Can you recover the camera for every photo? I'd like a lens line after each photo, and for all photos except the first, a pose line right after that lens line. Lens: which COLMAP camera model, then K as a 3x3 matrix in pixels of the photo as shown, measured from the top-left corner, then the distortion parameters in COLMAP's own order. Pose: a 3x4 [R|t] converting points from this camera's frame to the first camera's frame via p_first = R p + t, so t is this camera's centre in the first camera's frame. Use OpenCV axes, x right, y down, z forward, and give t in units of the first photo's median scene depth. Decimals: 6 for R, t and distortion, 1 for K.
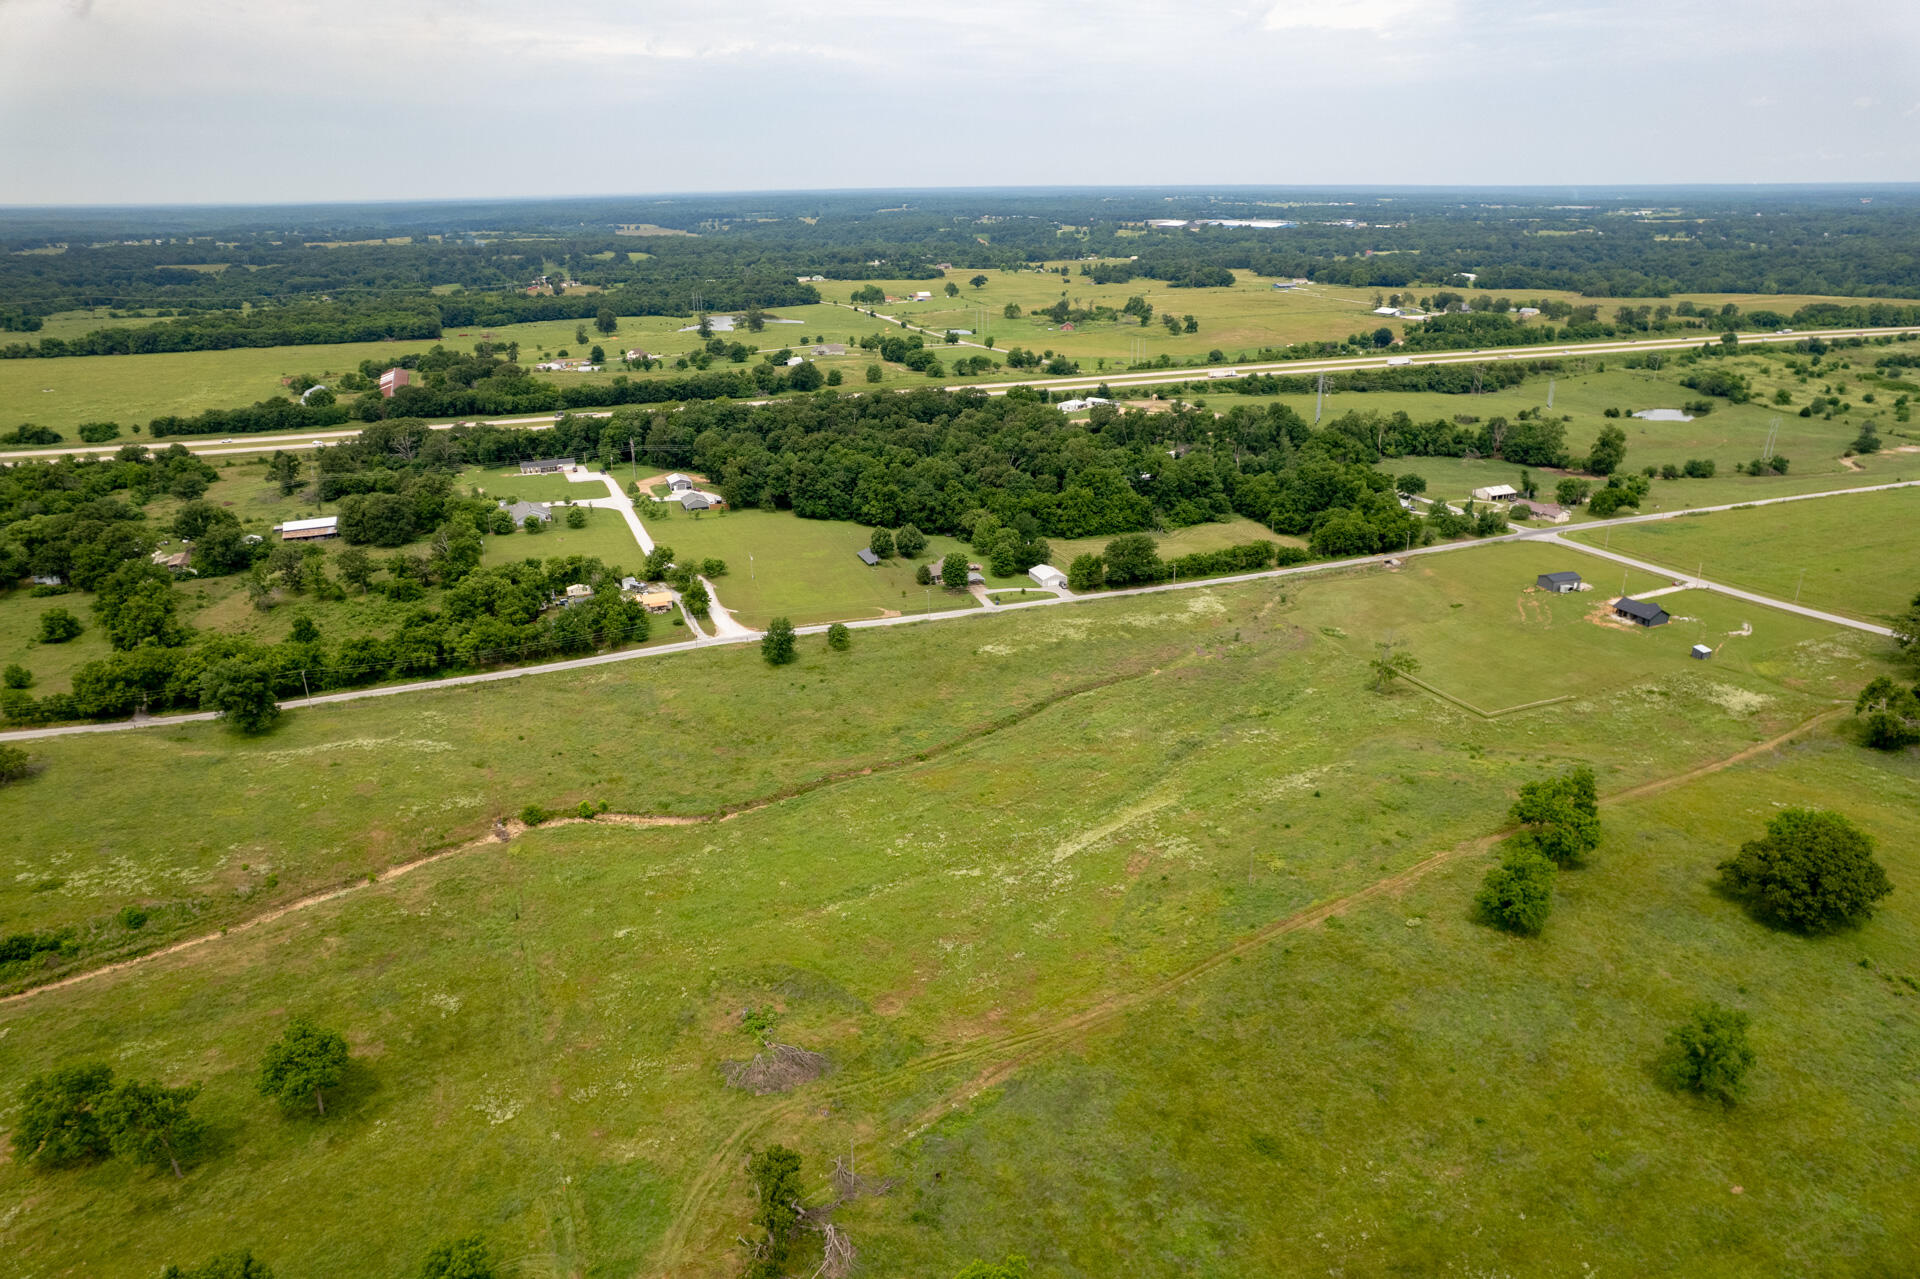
lens RADIAL K [[1234.8, 0, 969.9], [0, 1234.8, 636.3], [0, 0, 1]] dist [-0.075632, 0.067511]
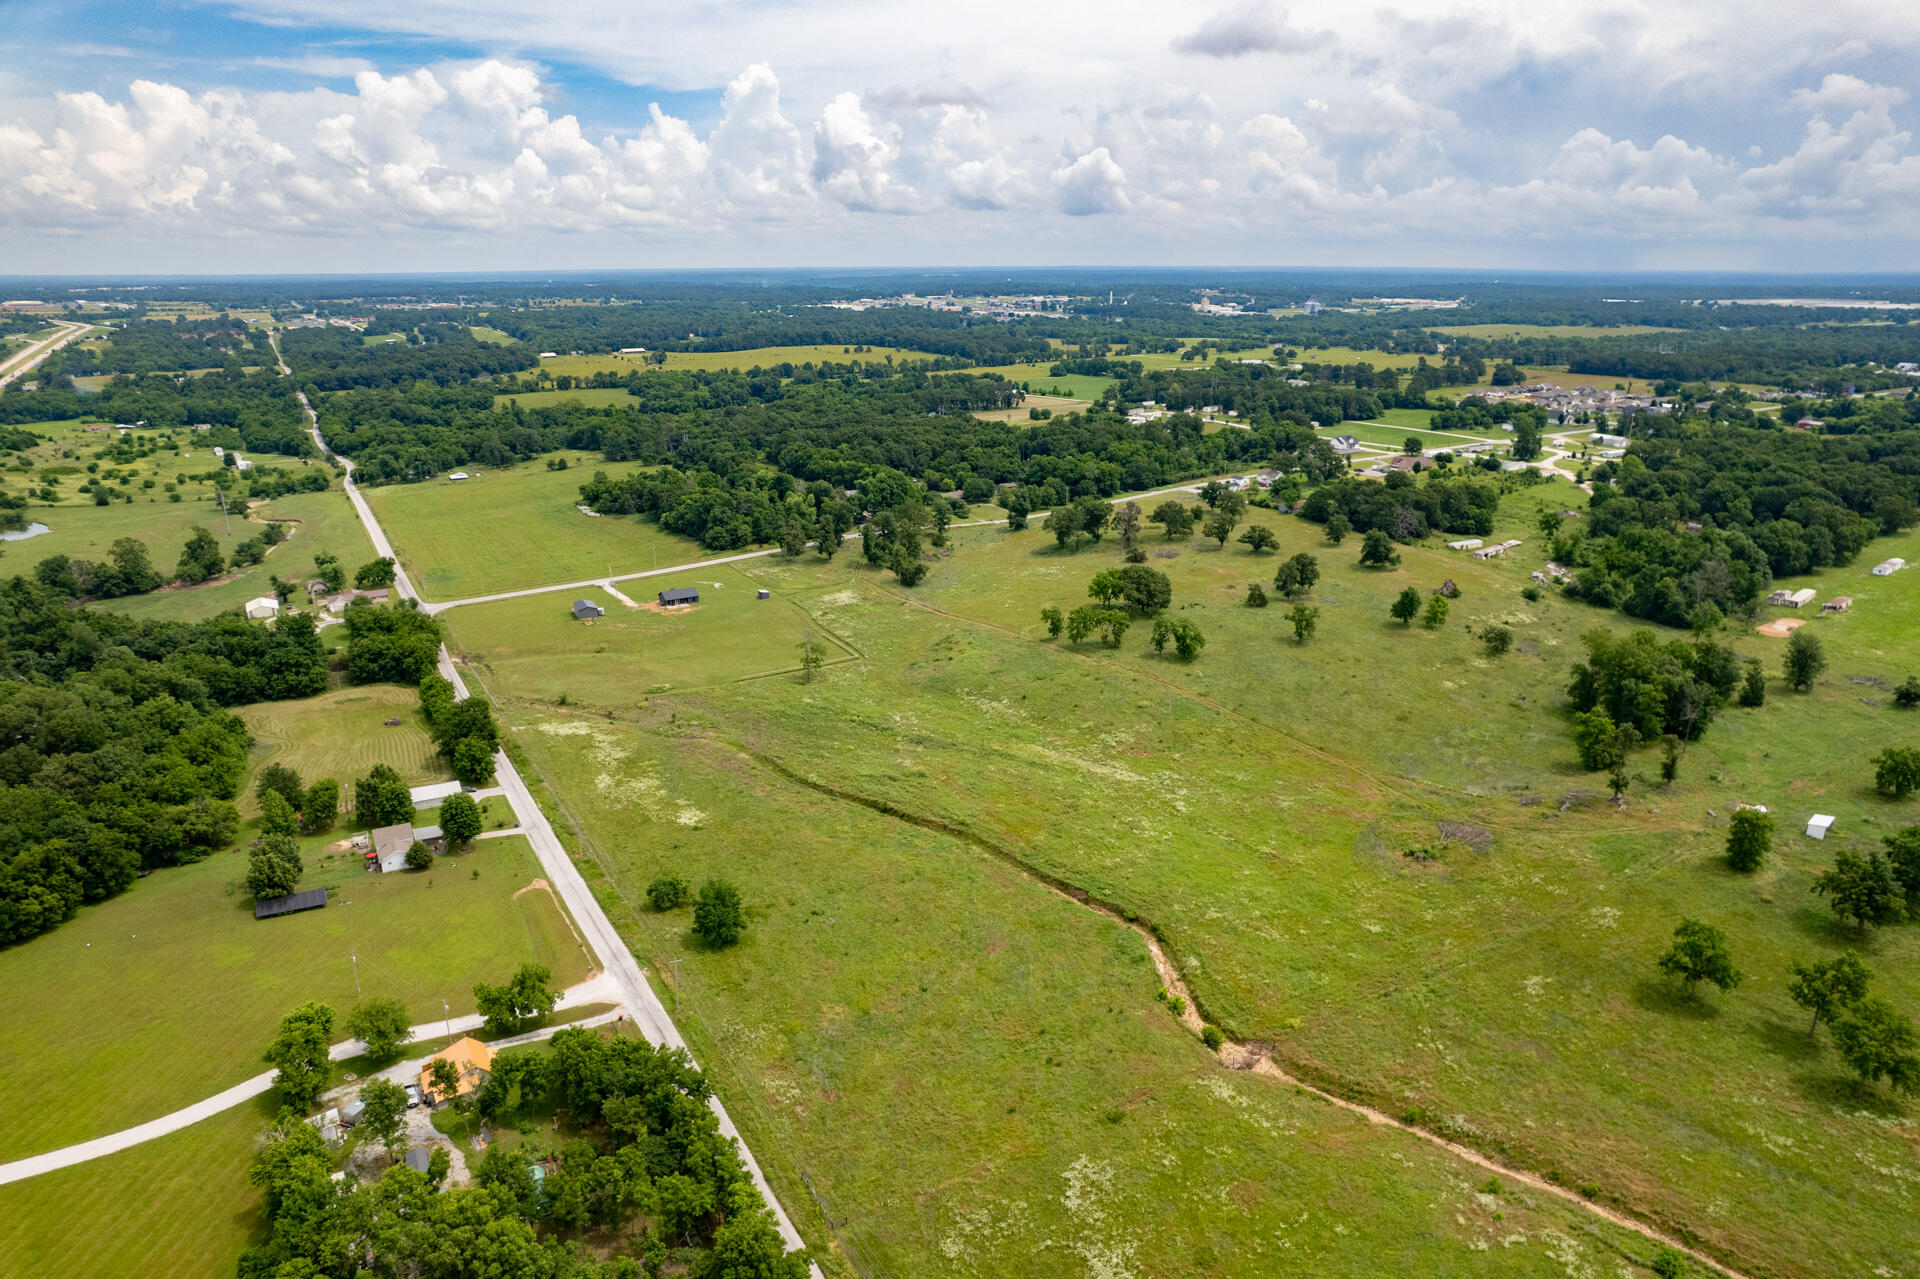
lens RADIAL K [[1234.8, 0, 961.7], [0, 1234.8, 650.9], [0, 0, 1]] dist [-0.075632, 0.067511]
pose [[-0.125887, -0.293958, 0.947492, -0.557715], [0.352593, 0.879471, 0.319701, -0.213403], [-0.927271, 0.374325, -0.007066, 0.579765]]
